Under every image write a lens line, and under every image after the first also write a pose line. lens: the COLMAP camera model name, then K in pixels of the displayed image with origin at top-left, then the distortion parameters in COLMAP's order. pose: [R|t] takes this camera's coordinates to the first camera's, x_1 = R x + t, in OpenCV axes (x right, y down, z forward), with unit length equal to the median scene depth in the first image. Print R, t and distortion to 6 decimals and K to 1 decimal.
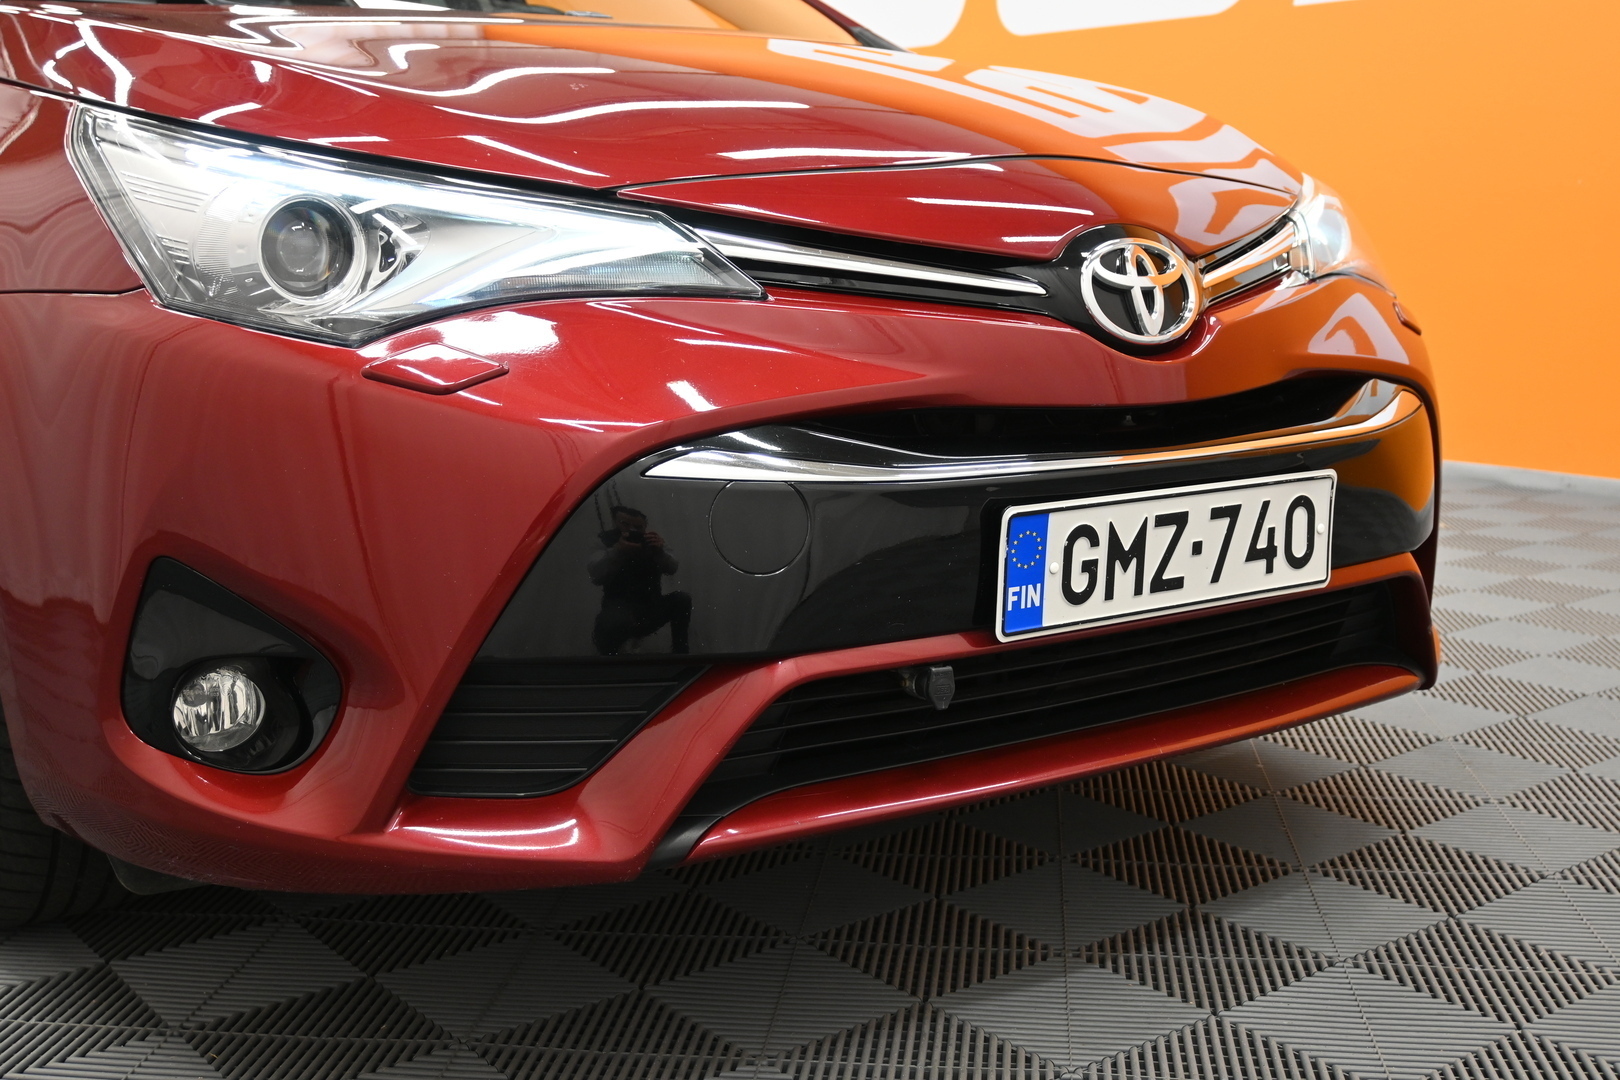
lens RADIAL K [[1819.4, 0, 810.0], [0, 1819.4, 540.0], [0, 0, 1]] dist [-0.010428, -0.014221]
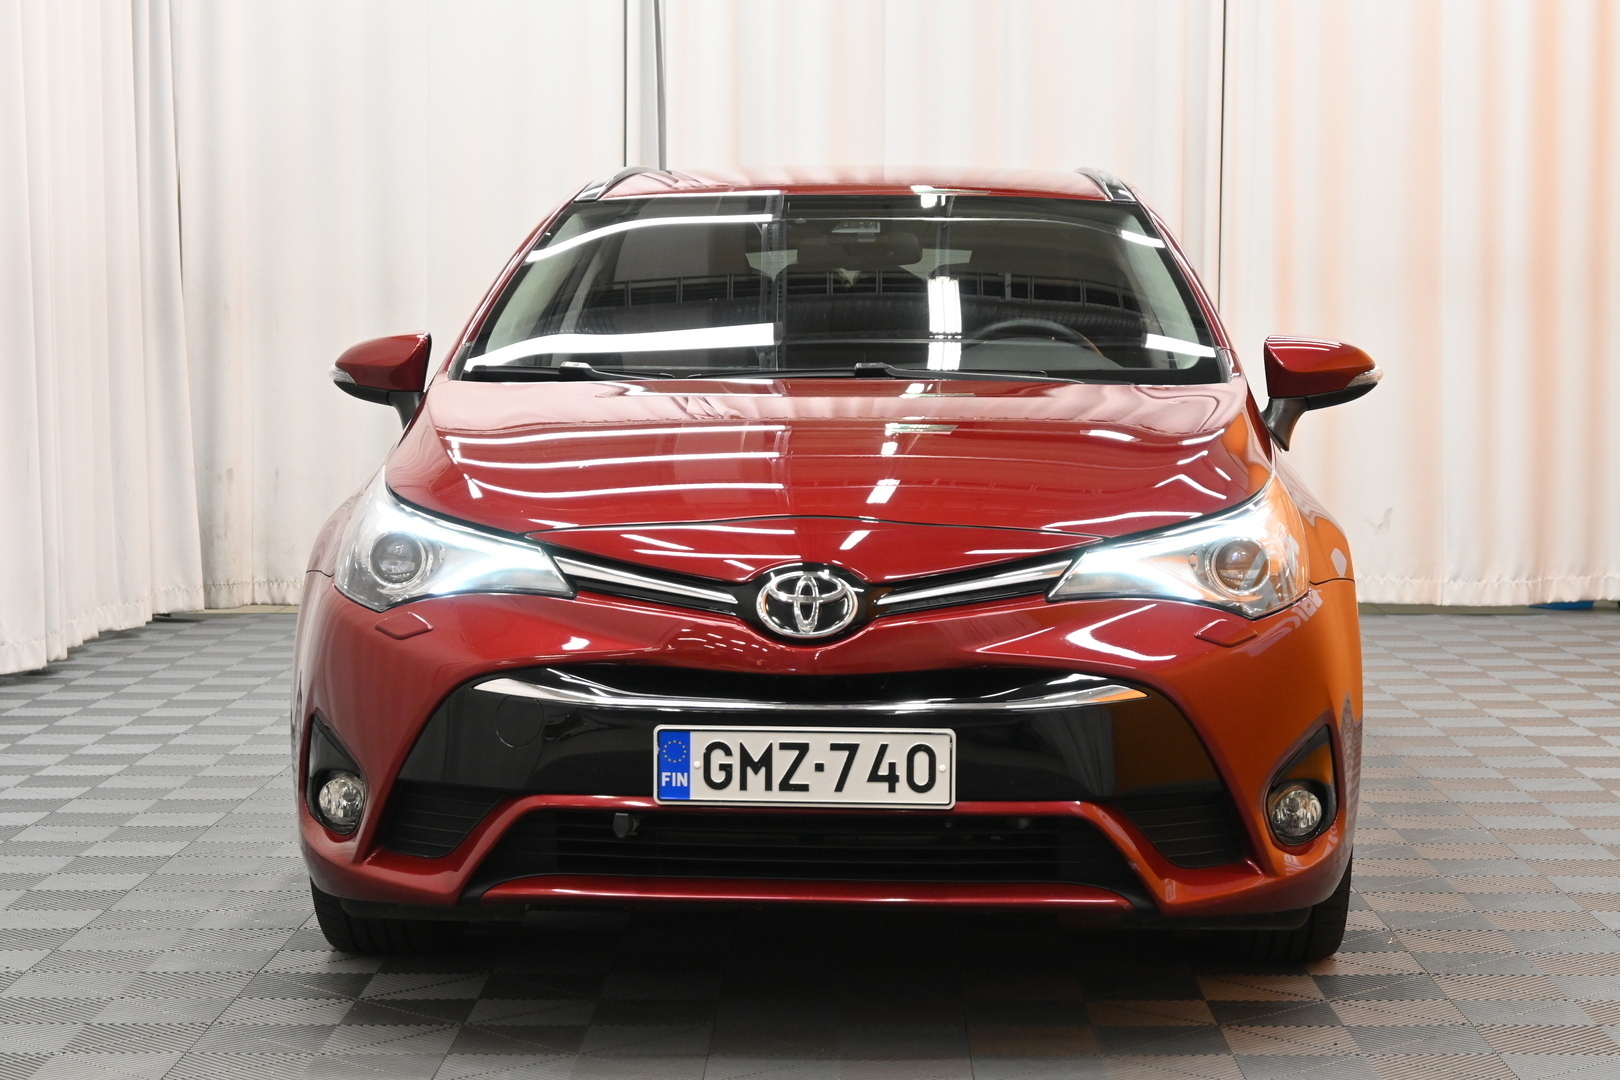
lens RADIAL K [[3180.5, 0, 810.0], [0, 3180.5, 540.0], [0, 0, 1]] dist [0.038665, 0.053425]
pose [[0.782058, 0.043259, -0.621702, 1.982414], [-0.112450, 0.991009, -0.072498, 0.010266], [0.612976, 0.126608, 0.779891, -1.233498]]
